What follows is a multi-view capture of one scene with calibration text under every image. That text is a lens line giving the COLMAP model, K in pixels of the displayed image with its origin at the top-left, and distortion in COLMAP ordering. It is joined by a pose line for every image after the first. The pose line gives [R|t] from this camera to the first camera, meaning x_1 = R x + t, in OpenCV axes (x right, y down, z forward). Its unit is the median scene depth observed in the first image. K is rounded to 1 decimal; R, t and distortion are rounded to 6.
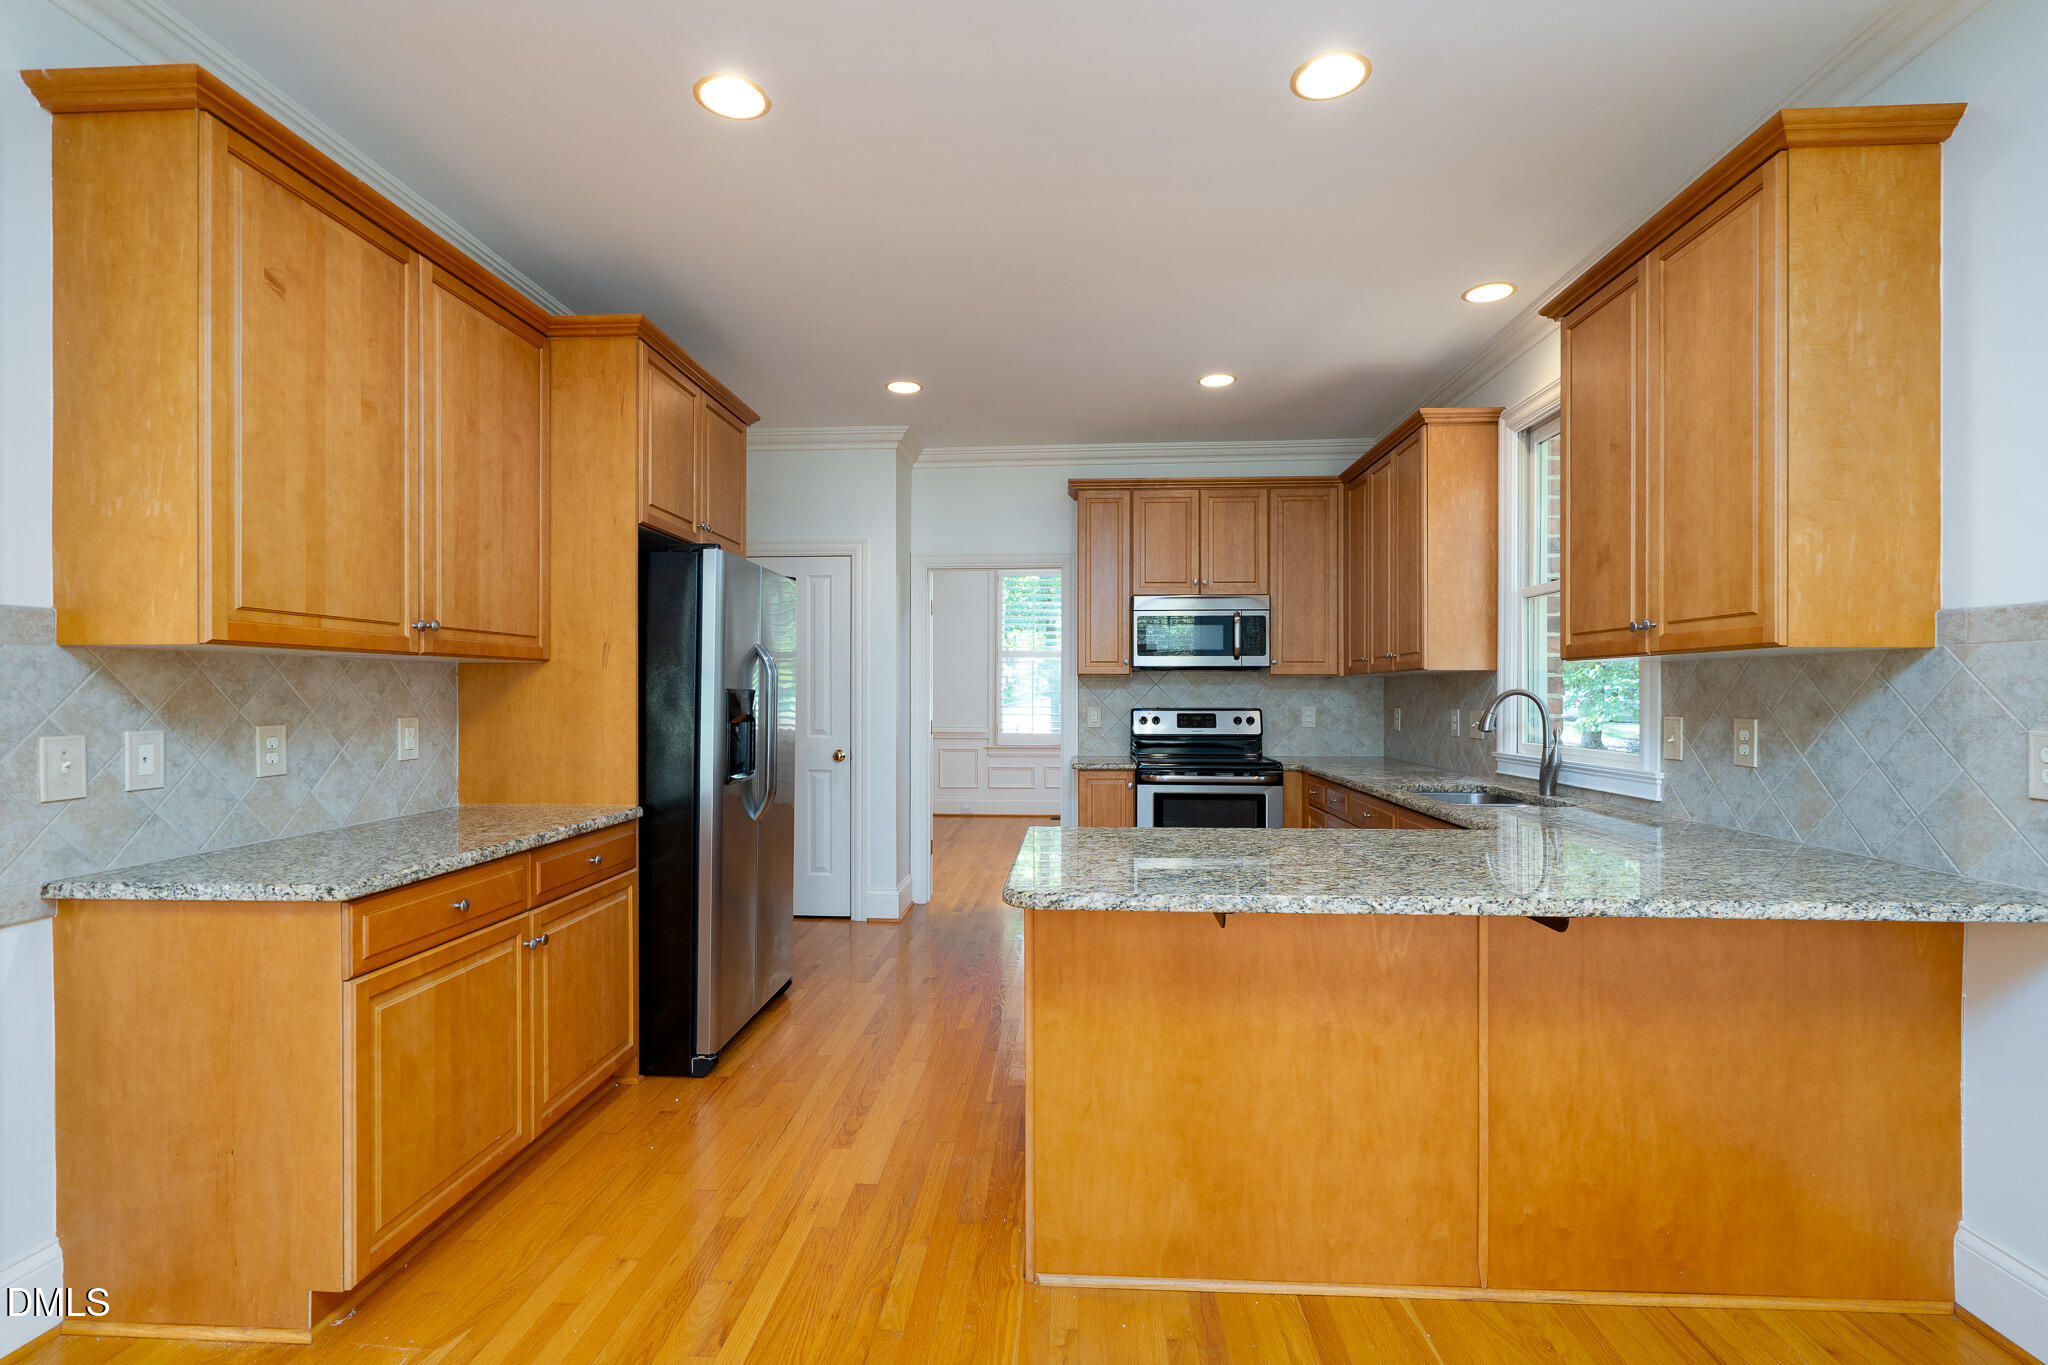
lens RADIAL K [[951.0, 0, 1009.2], [0, 951.0, 691.7], [0, 0, 1]] dist [-0.001988, 0.000817]
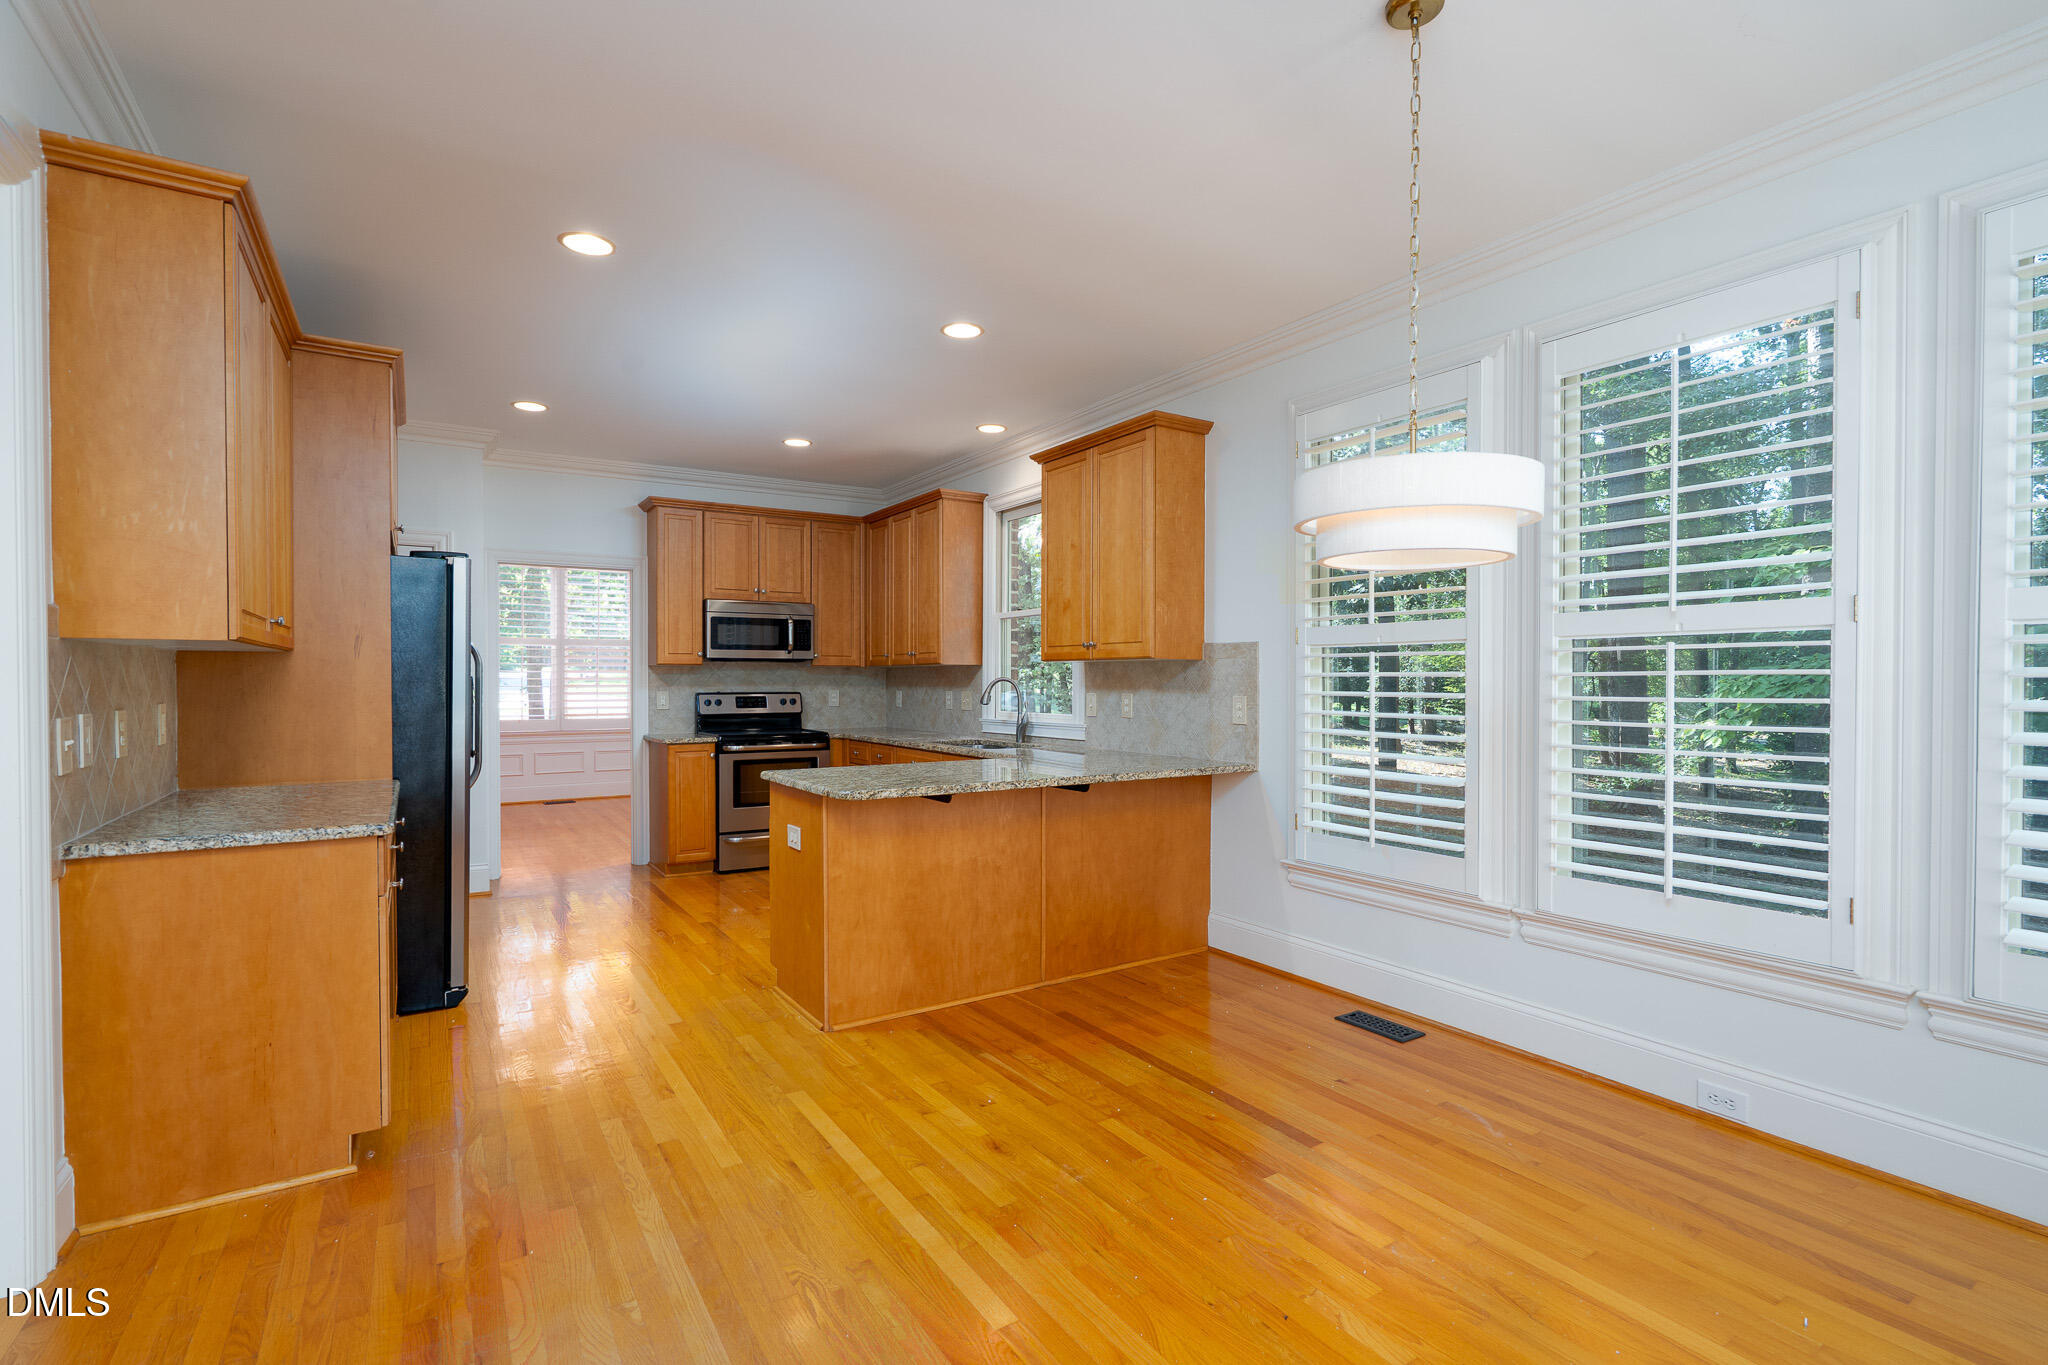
lens RADIAL K [[951.0, 0, 1030.0], [0, 951.0, 690.1], [0, 0, 1]] dist [-0.001988, 0.000817]
pose [[0.800336, -0.006332, 0.599519, -0.670850], [-0.000957, 0.999929, 0.011839, -0.000978], [-0.599551, -0.010049, 0.800273, -0.532601]]
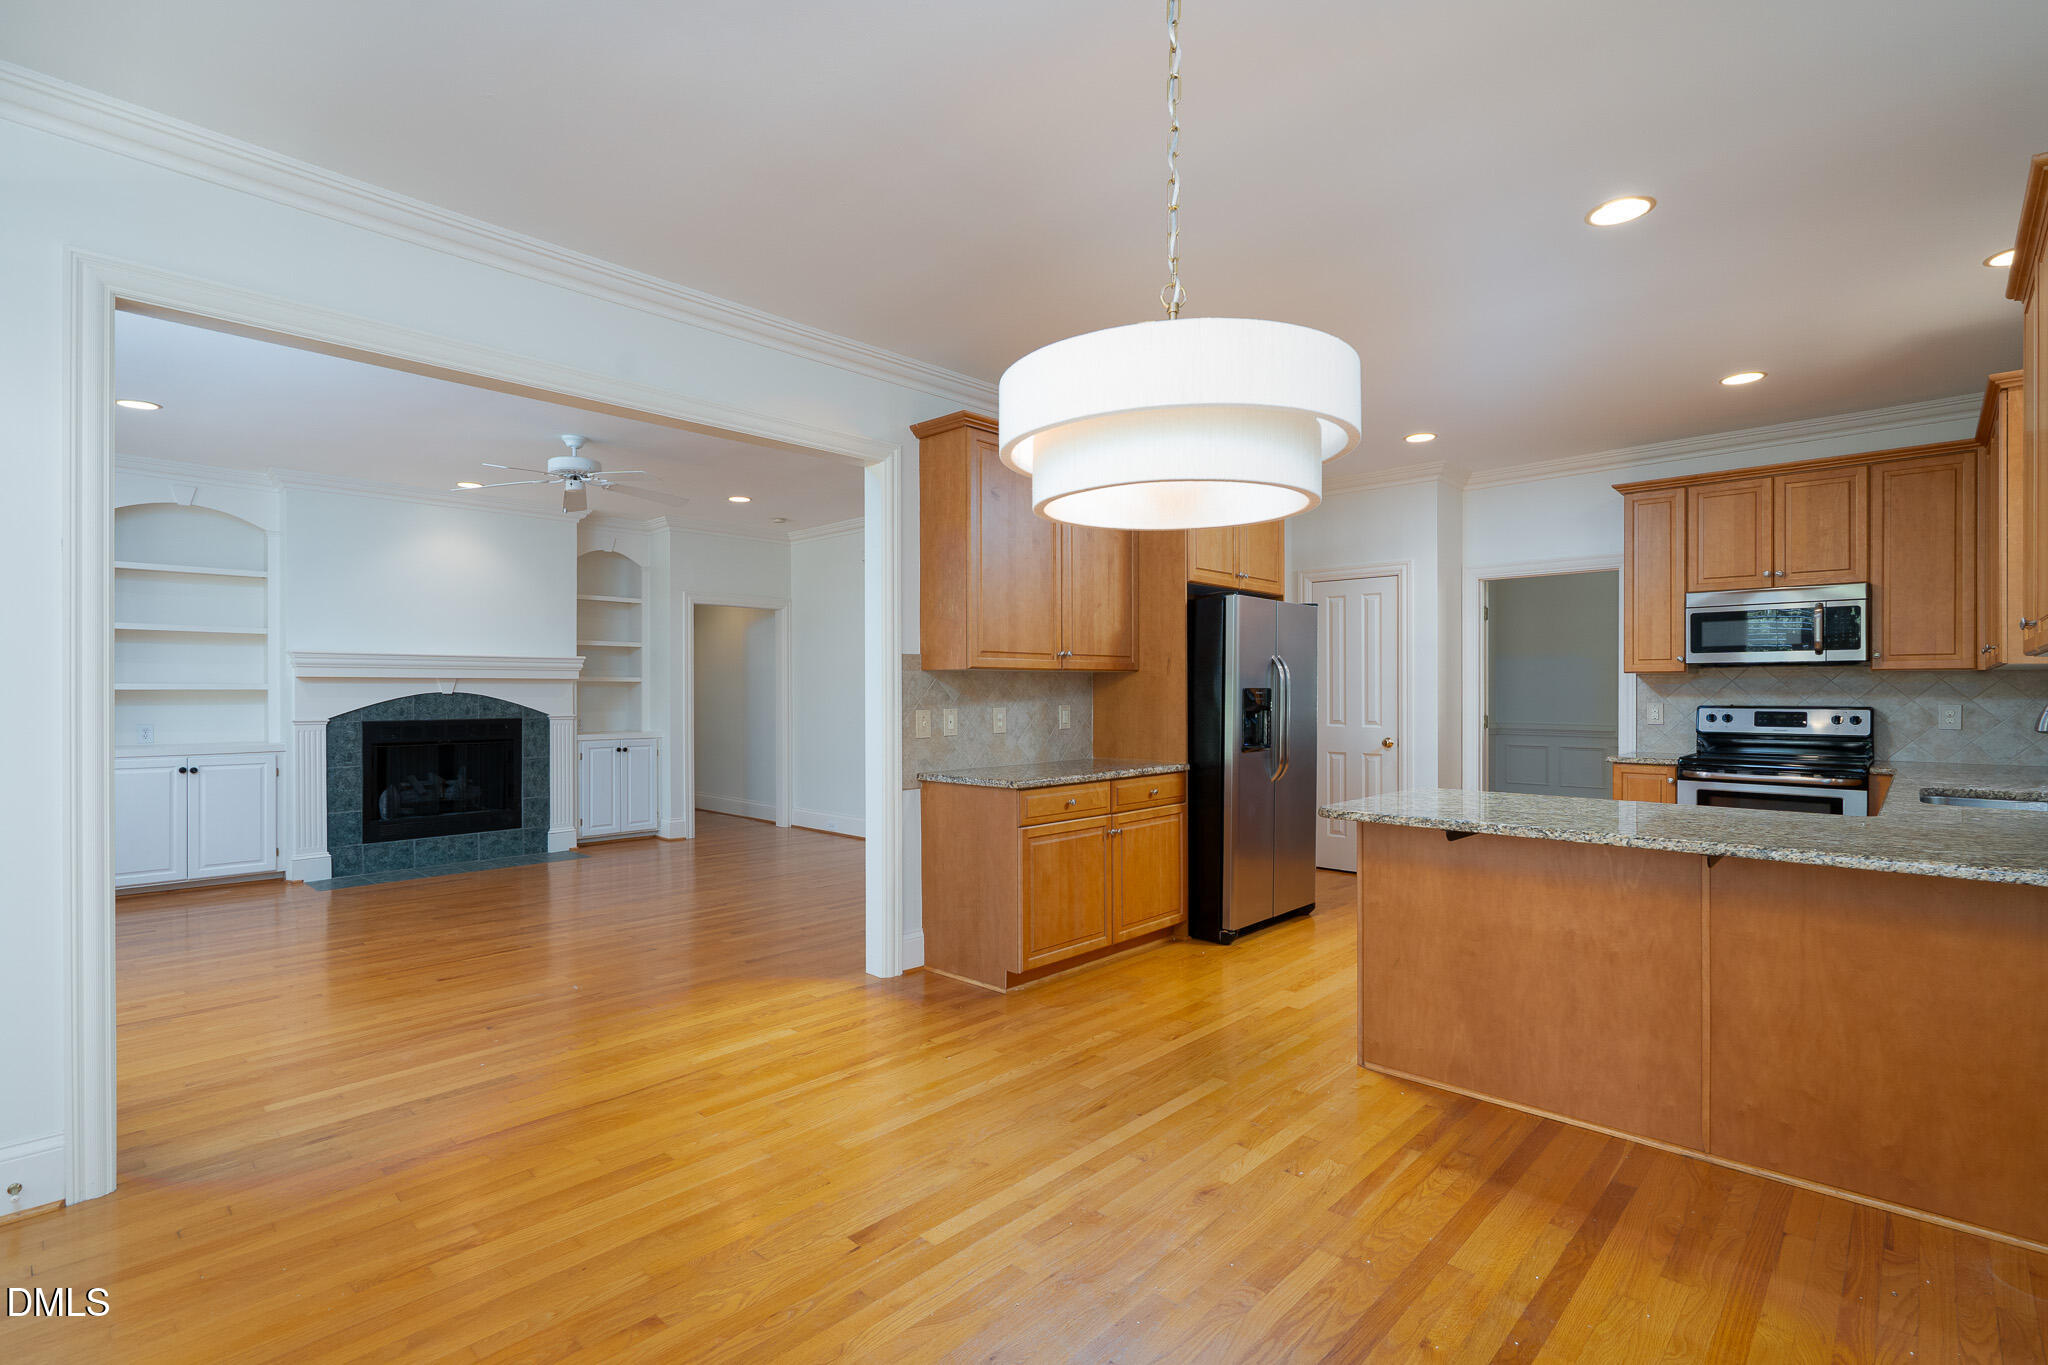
lens RADIAL K [[951.0, 0, 1023.1], [0, 951.0, 693.3], [0, 0, 1]] dist [-0.001988, 0.000817]
pose [[0.773607, 0.000761, -0.633665, 0.569287], [0.001918, 0.999992, 0.003543, -0.000668], [0.633663, -0.003956, 0.773599, -0.550289]]
